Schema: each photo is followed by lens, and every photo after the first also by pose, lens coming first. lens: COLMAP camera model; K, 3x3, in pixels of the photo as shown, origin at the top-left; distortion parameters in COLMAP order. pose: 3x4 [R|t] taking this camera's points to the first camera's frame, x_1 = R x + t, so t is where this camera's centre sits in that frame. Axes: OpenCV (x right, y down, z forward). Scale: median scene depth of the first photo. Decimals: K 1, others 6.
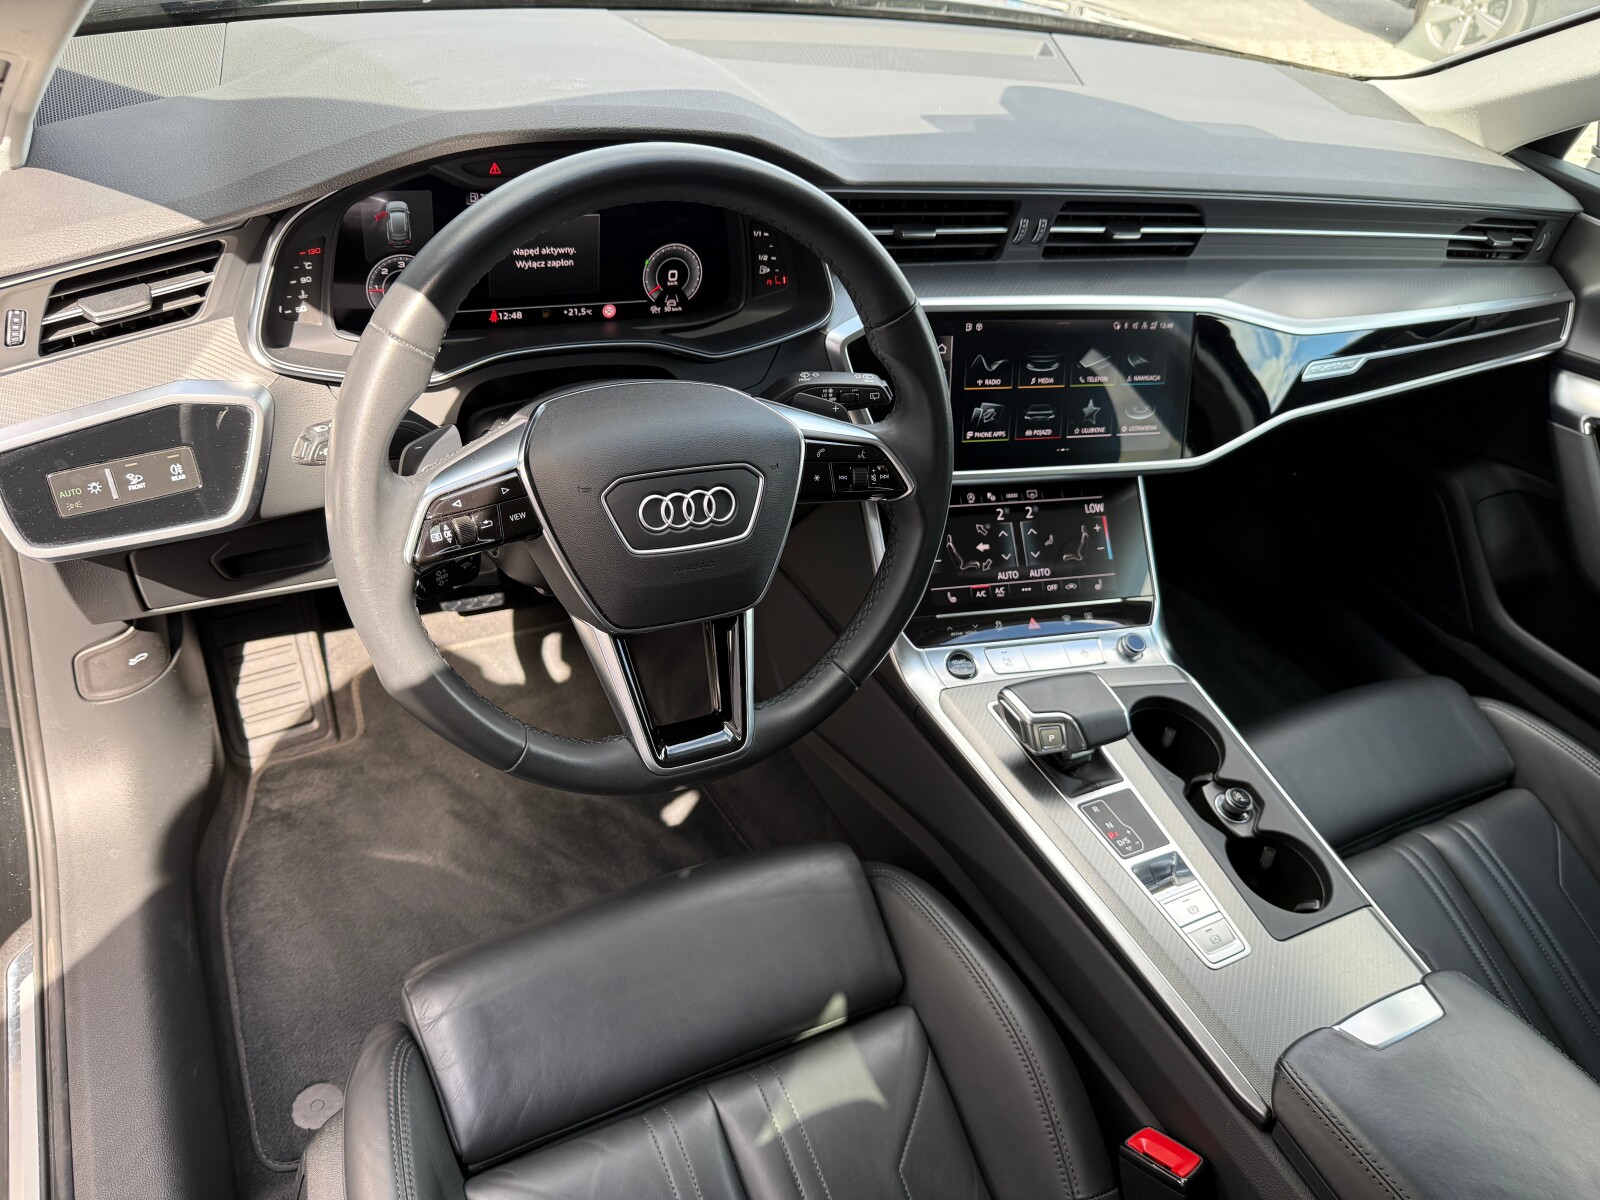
lens RADIAL K [[1139.2, 0, 791.6], [0, 1139.2, 612.5], [0, 0, 1]] dist [0.046389, -0.090167]
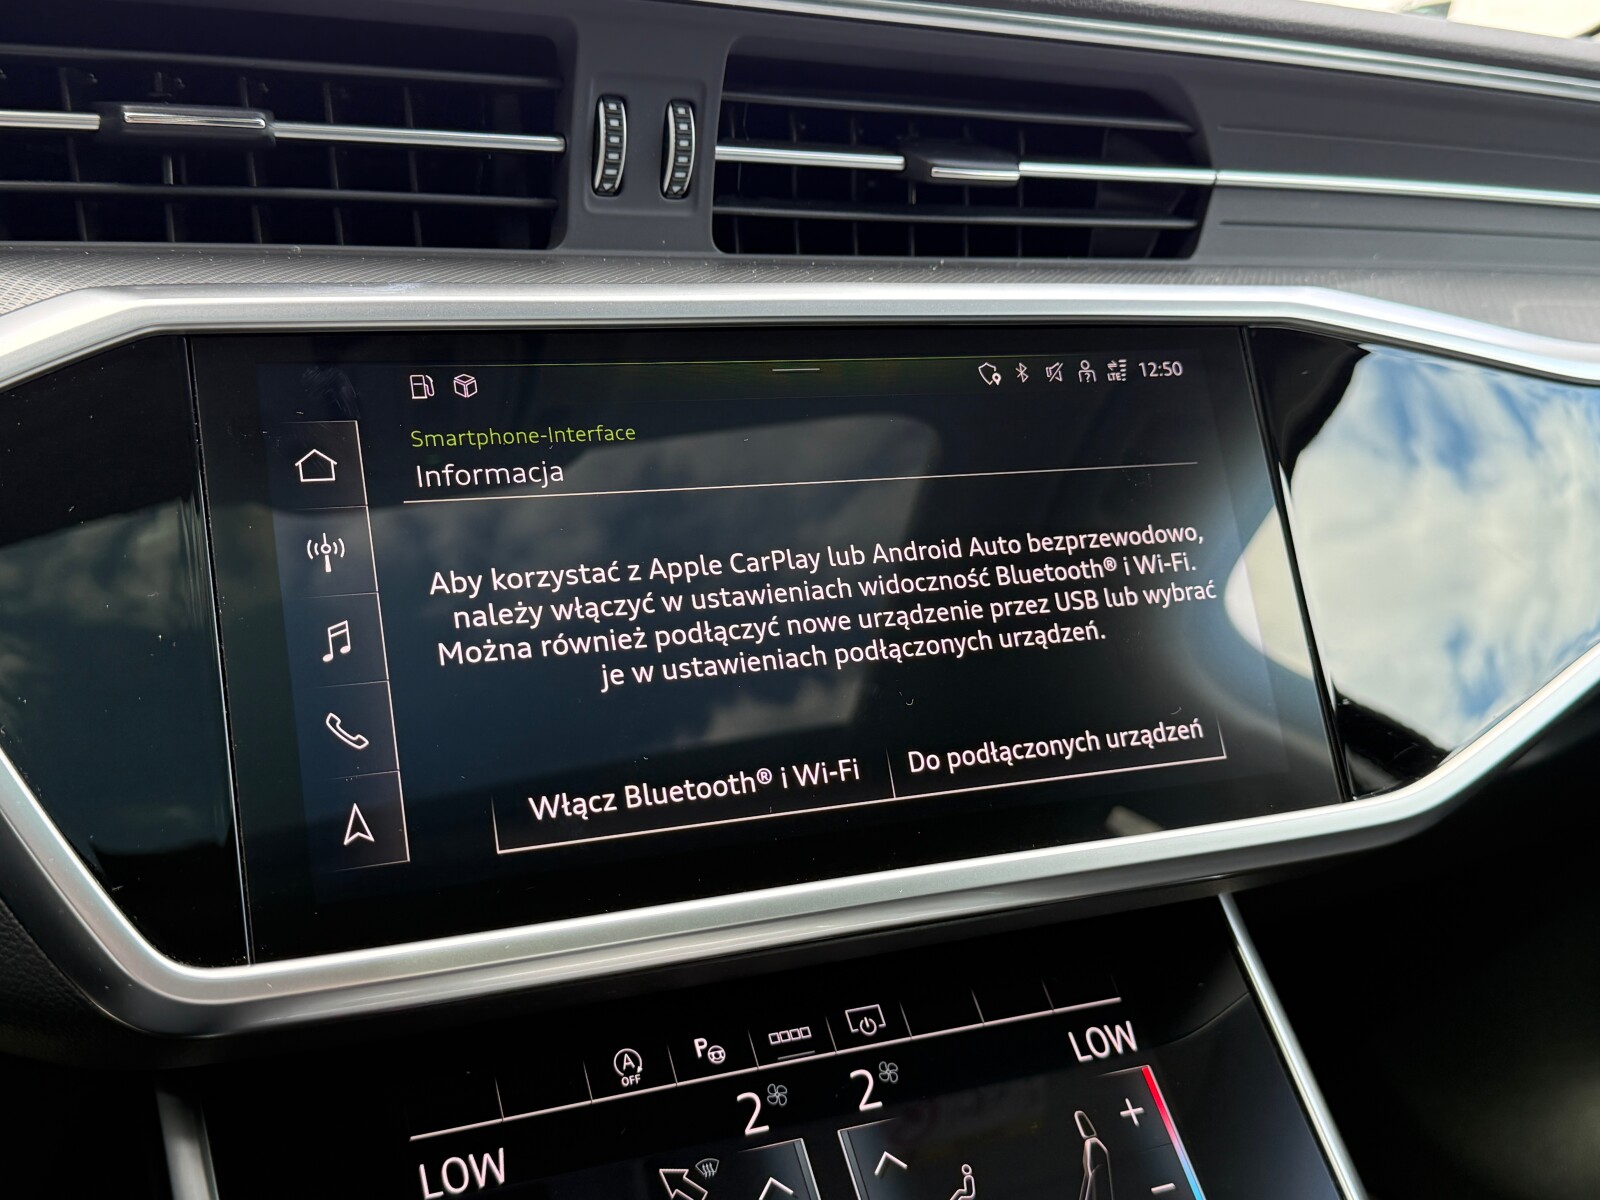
lens RADIAL K [[1762.7, 0, 800.0], [0, 1762.7, 607.5], [0, 0, 1]] dist [0.098264, 0.000000]
pose [[0.985754, -0.150783, 0.074528, 0.193031], [0.168183, 0.889182, -0.425524, -0.014678], [-0.002107, 0.431996, 0.901873, 0.620552]]
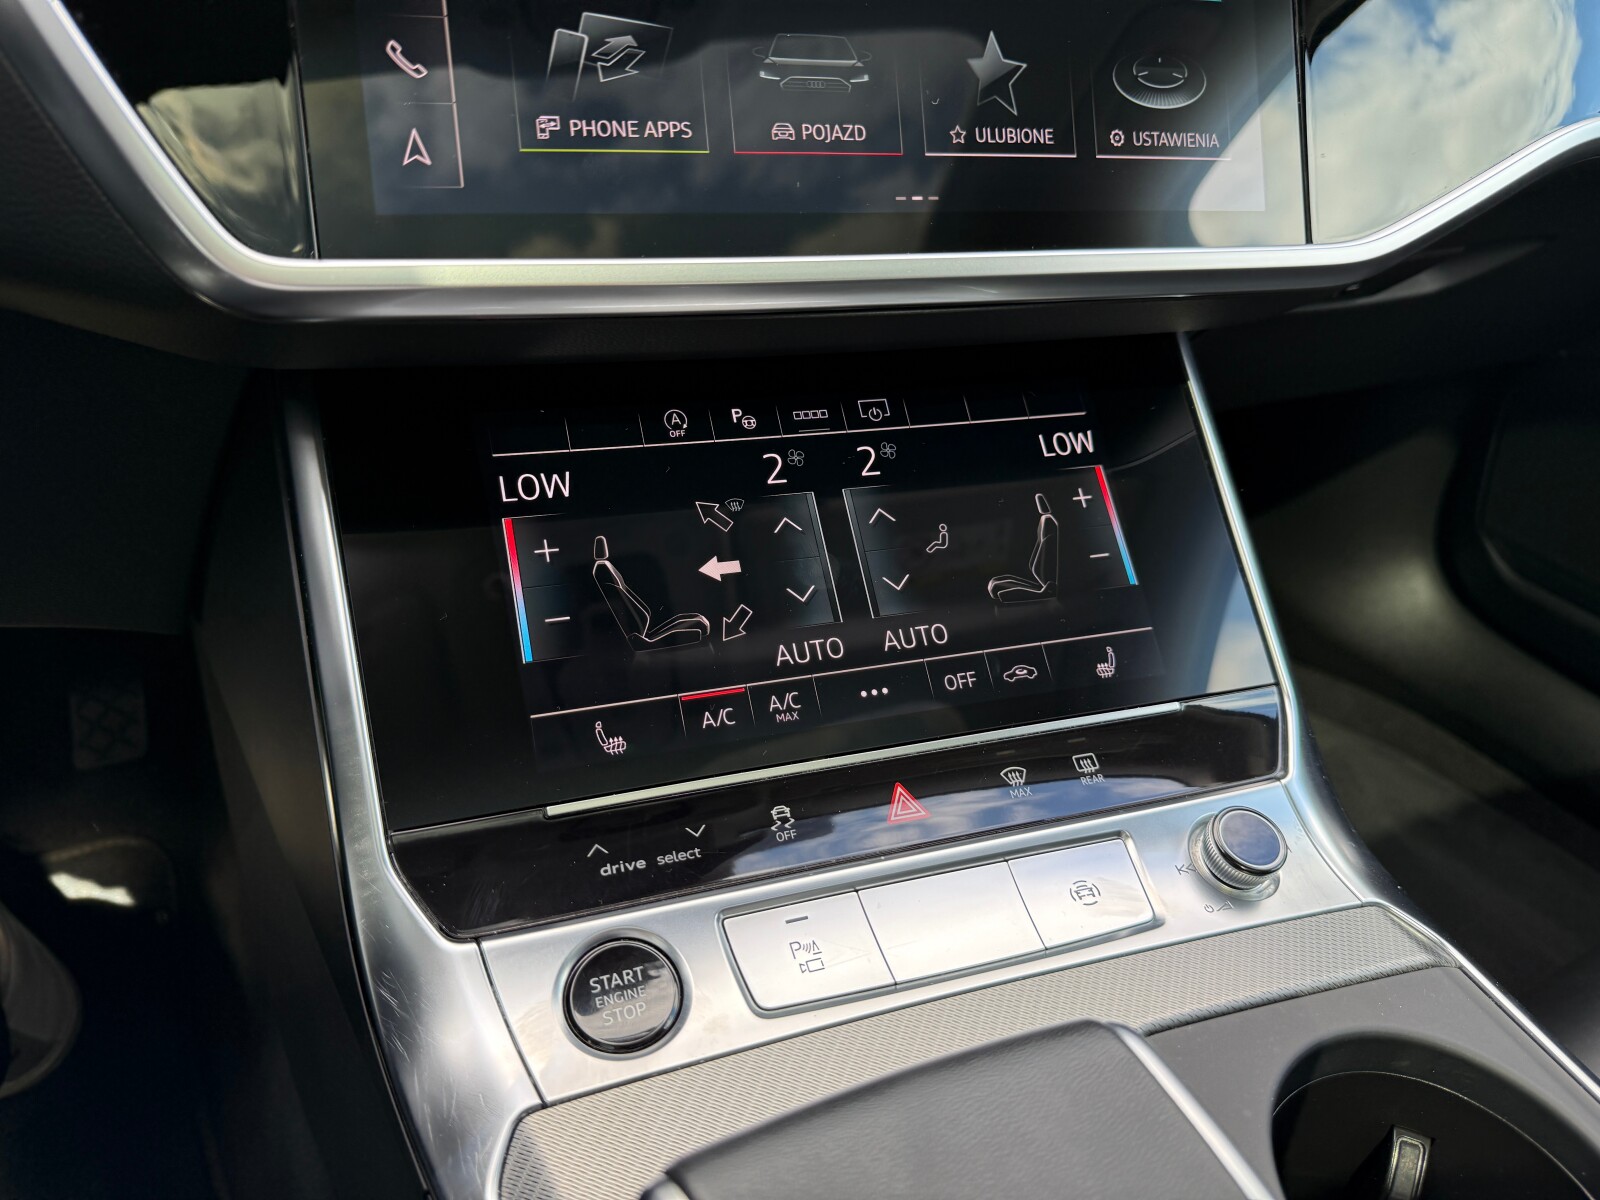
lens RADIAL K [[1139.2, 0, 791.1], [0, 1139.2, 599.8], [0, 0, 1]] dist [0.046389, -0.090167]
pose [[0.995984, -0.085575, -0.026317, 0.206111], [0.080544, 0.984782, -0.154003, 0.001073], [0.039096, 0.151264, 0.987720, 0.732056]]
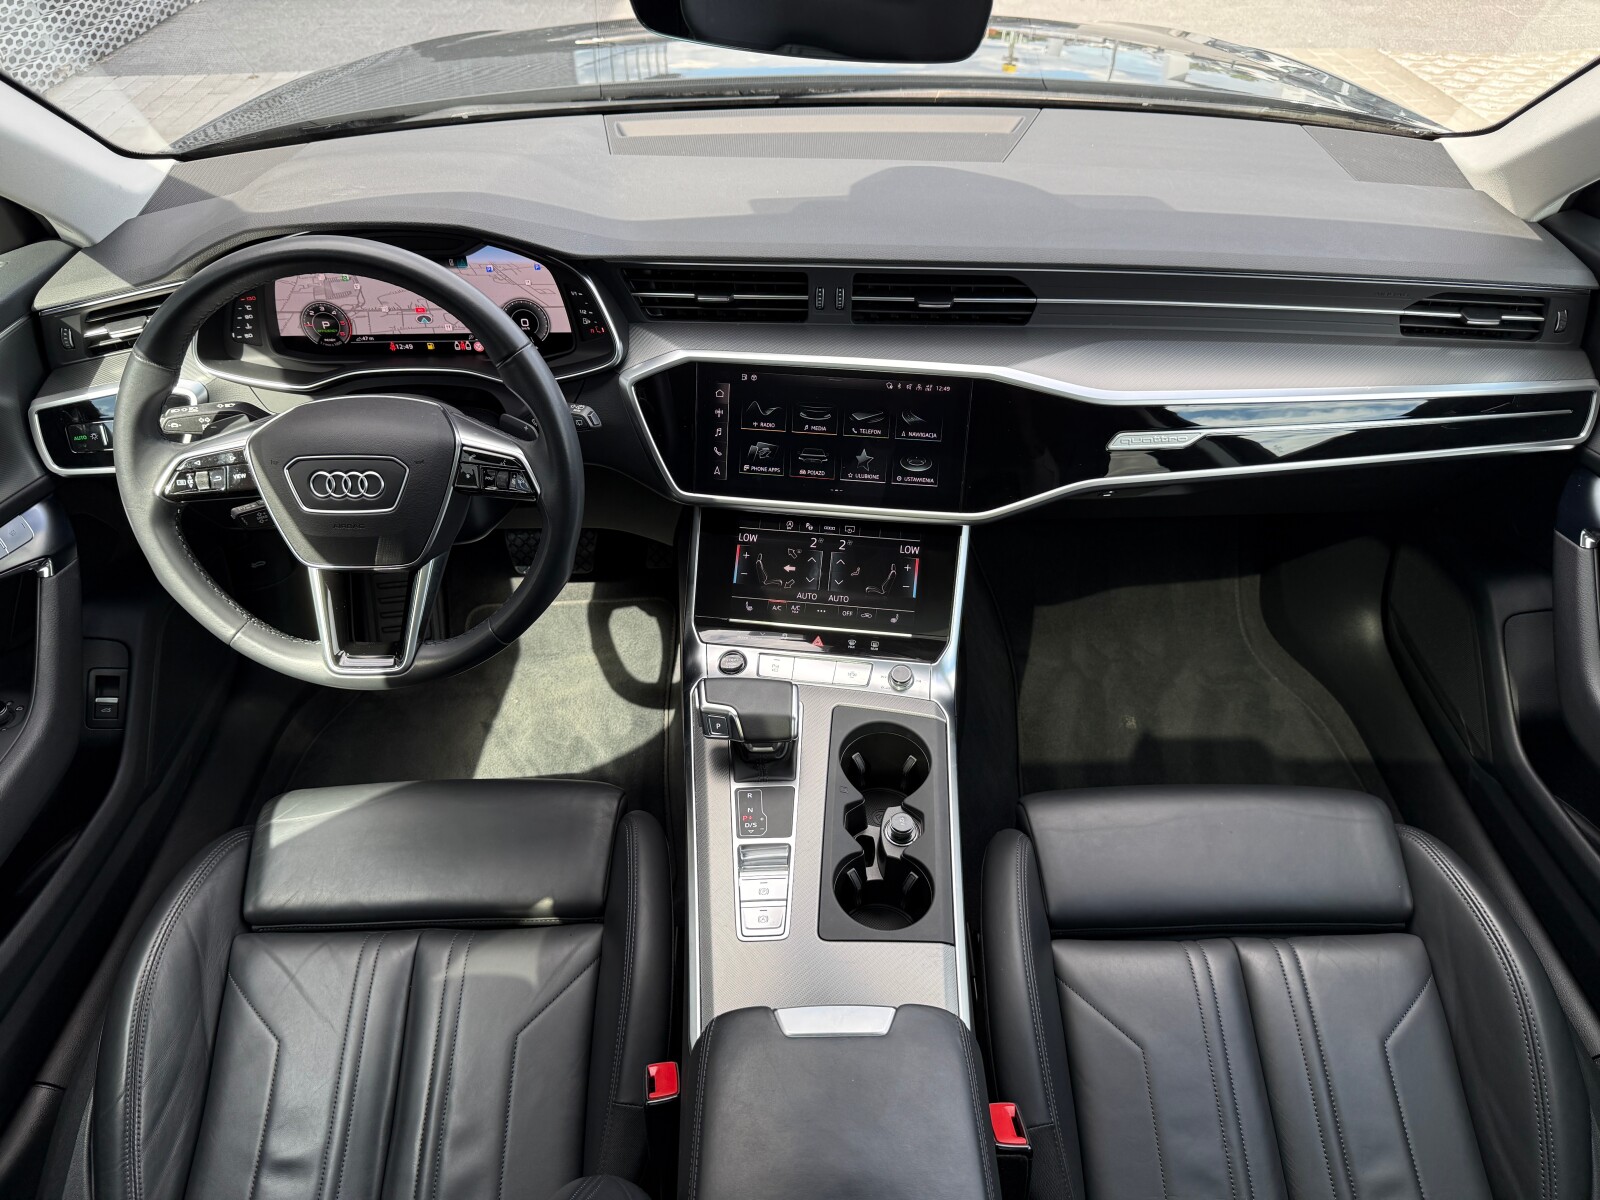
lens RADIAL K [[1139.2, 0, 812.0], [0, 1139.2, 609.3], [0, 0, 1]] dist [0.046389, -0.090167]
pose [[0.889457, 0.150433, -0.431552, 0.727377], [-0.163985, 0.986445, 0.005877, -0.028978], [0.426586, 0.065541, 0.902069, -0.021076]]
